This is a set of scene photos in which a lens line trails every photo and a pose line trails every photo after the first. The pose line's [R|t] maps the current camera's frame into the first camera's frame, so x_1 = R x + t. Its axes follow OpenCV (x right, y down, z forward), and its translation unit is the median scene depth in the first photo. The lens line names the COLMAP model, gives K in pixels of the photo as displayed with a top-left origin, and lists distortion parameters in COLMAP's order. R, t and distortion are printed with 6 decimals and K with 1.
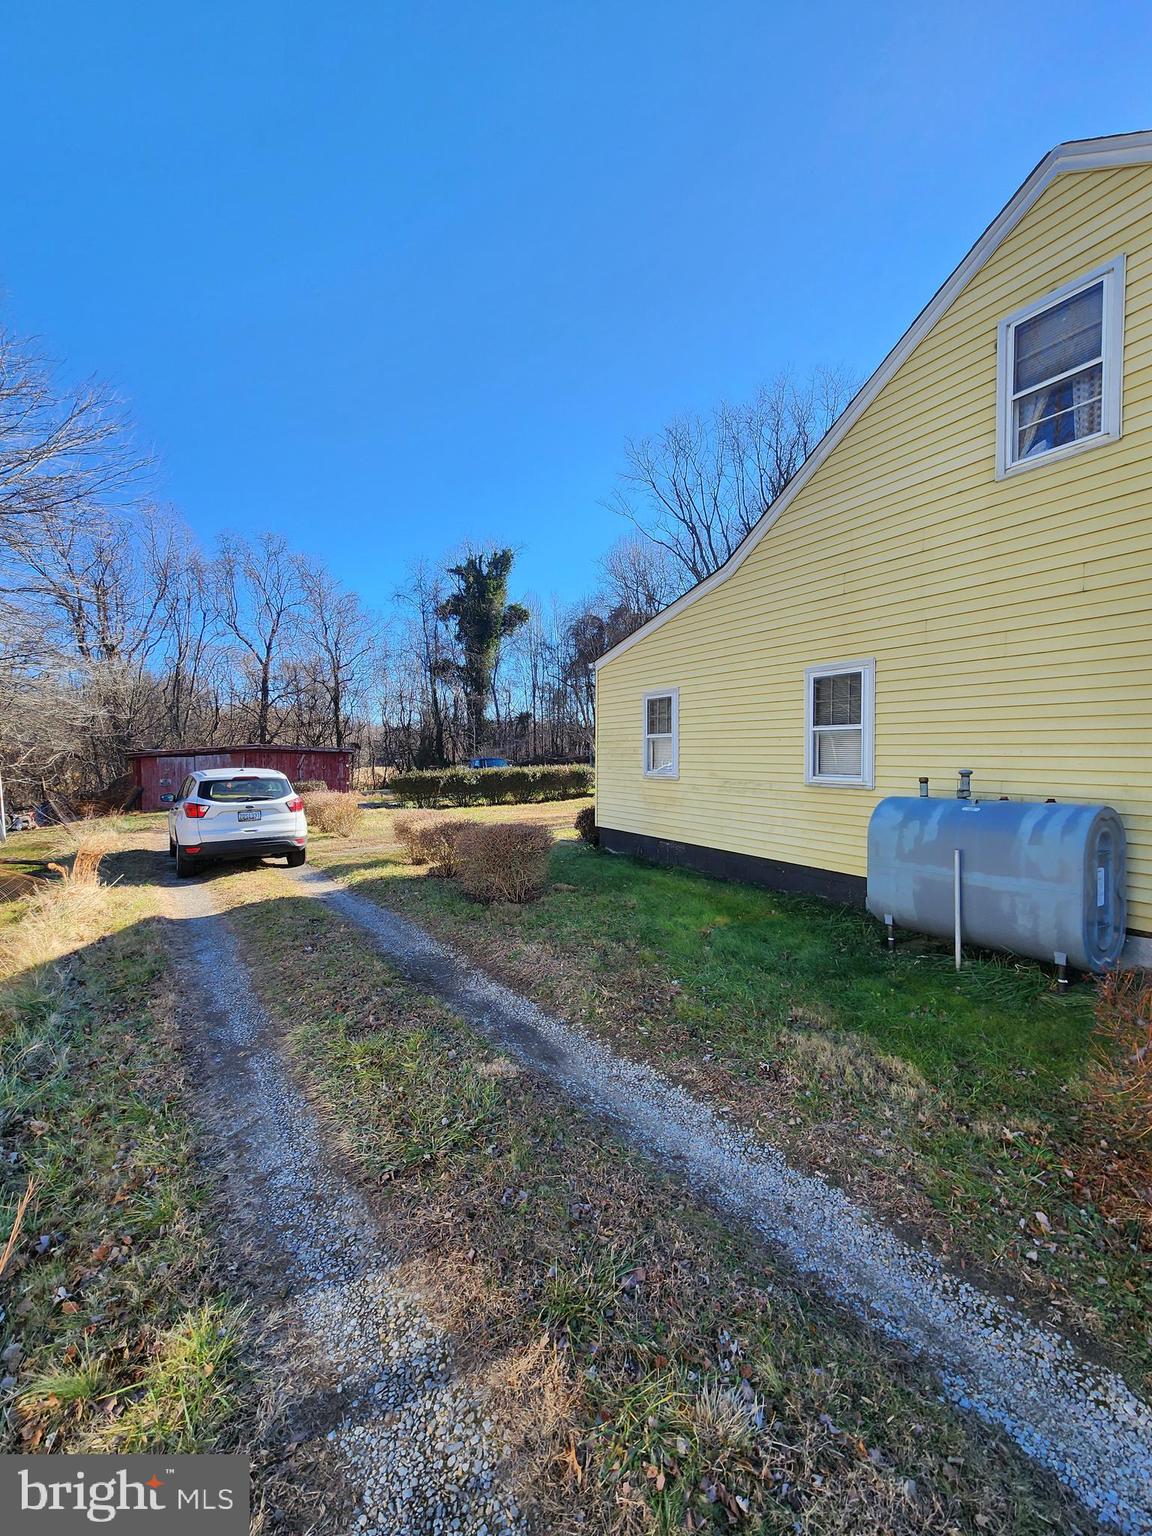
lens RADIAL K [[632.0, 0, 576.0], [0, 632.0, 768.0], [0, 0, 1]] dist [0.001551, 0.000593]
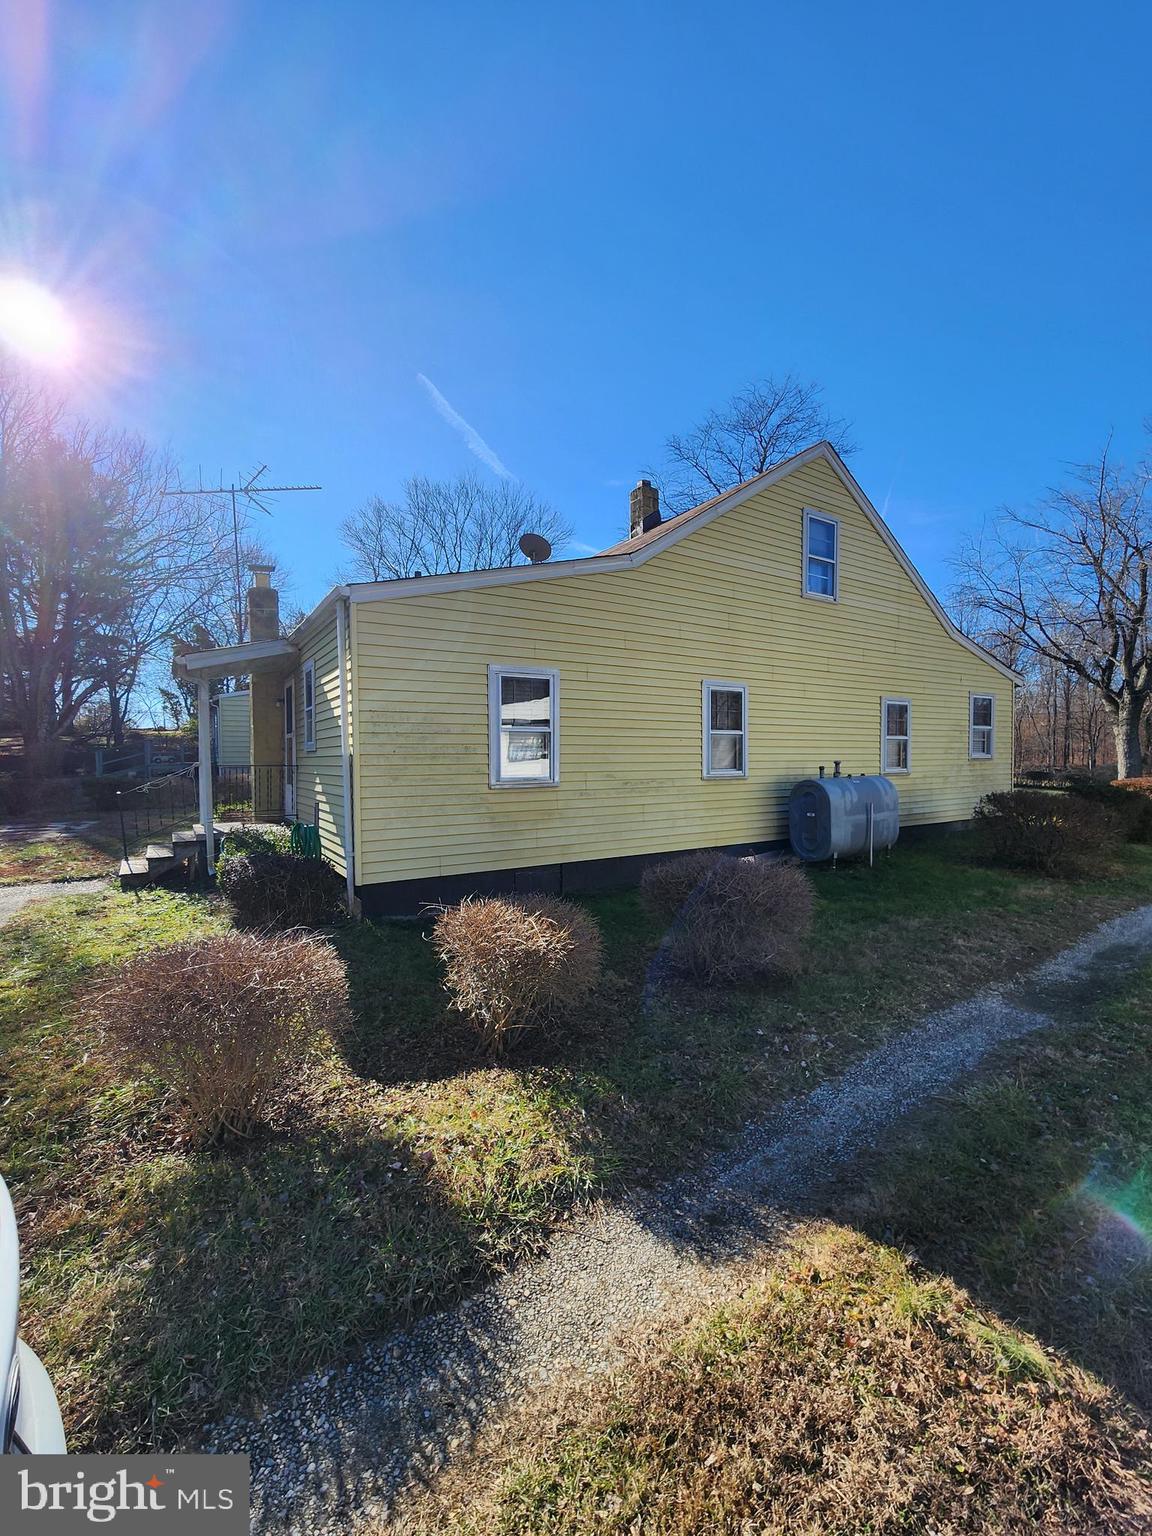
lens RADIAL K [[632.0, 0, 576.0], [0, 632.0, 768.0], [0, 0, 1]] dist [0.001551, 0.000593]
pose [[-0.029384, -0.018772, 0.999392, -0.801147], [0.029858, 0.999361, 0.019649, -0.024226], [-0.999122, 0.030417, -0.028805, 1.256955]]
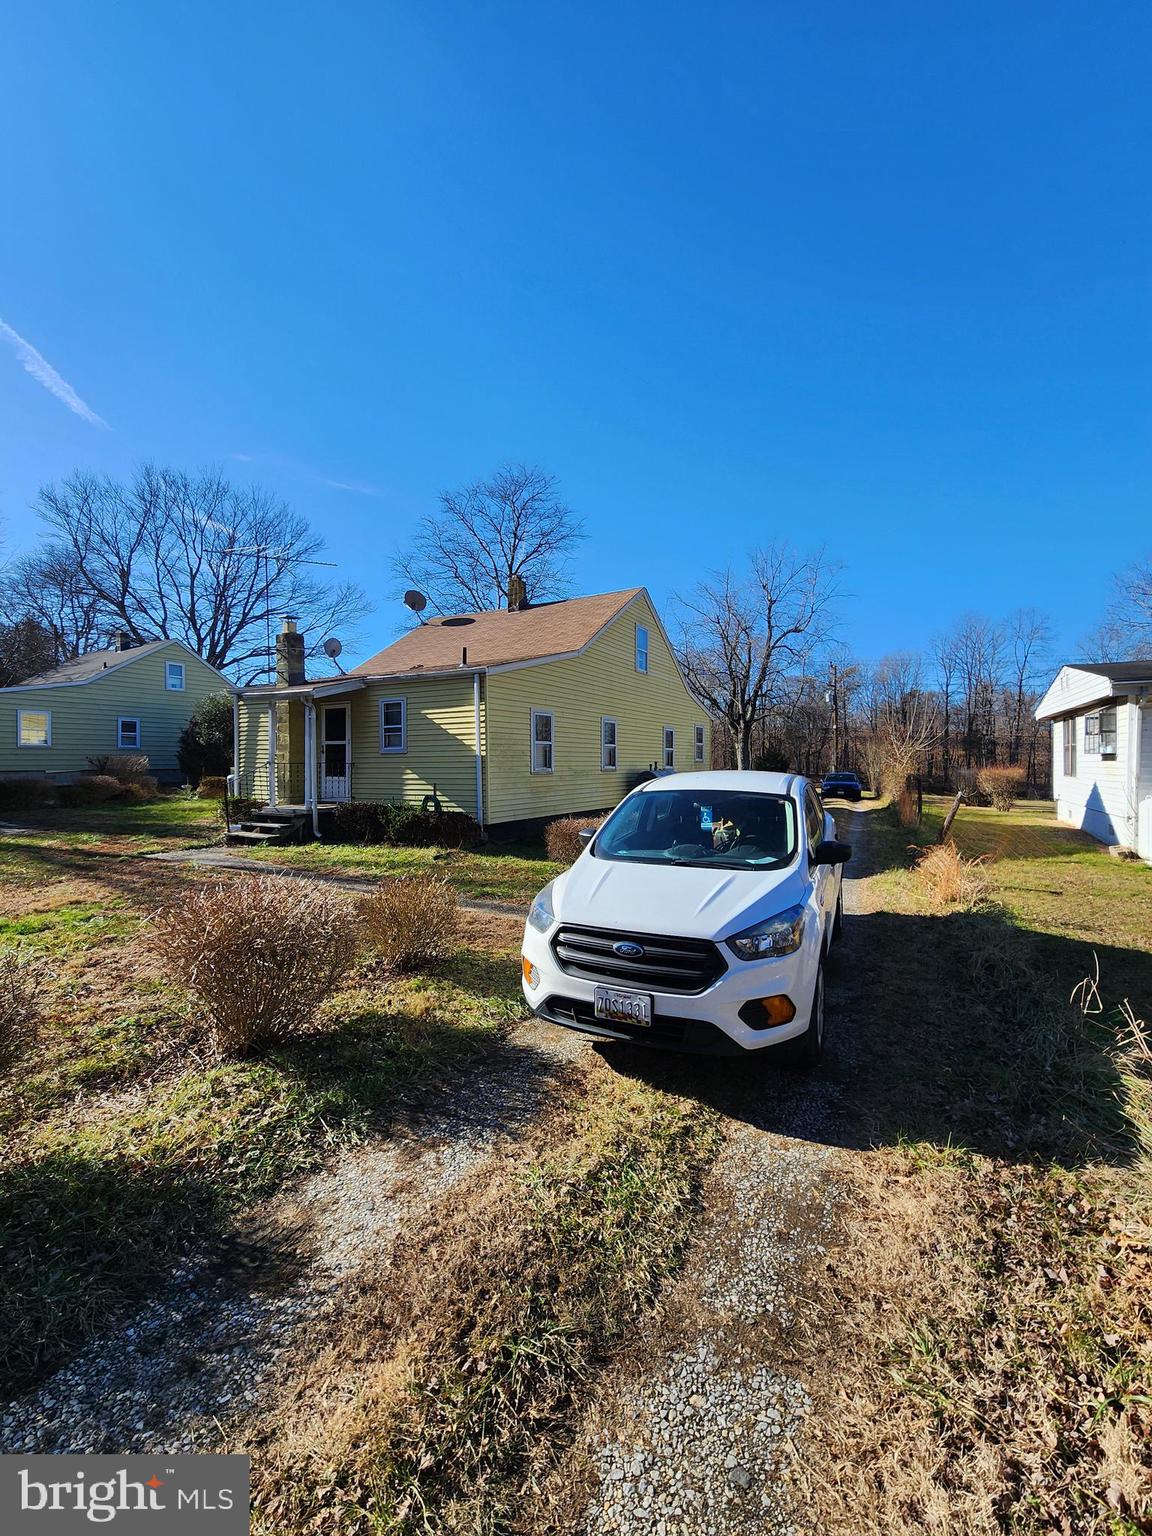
lens RADIAL K [[632.0, 0, 576.0], [0, 632.0, 768.0], [0, 0, 1]] dist [0.001551, 0.000593]
pose [[-0.500530, -0.005564, 0.865701, -1.444074], [0.024770, 0.999478, 0.020746, -0.029227], [-0.865365, 0.031827, -0.500131, 2.133072]]
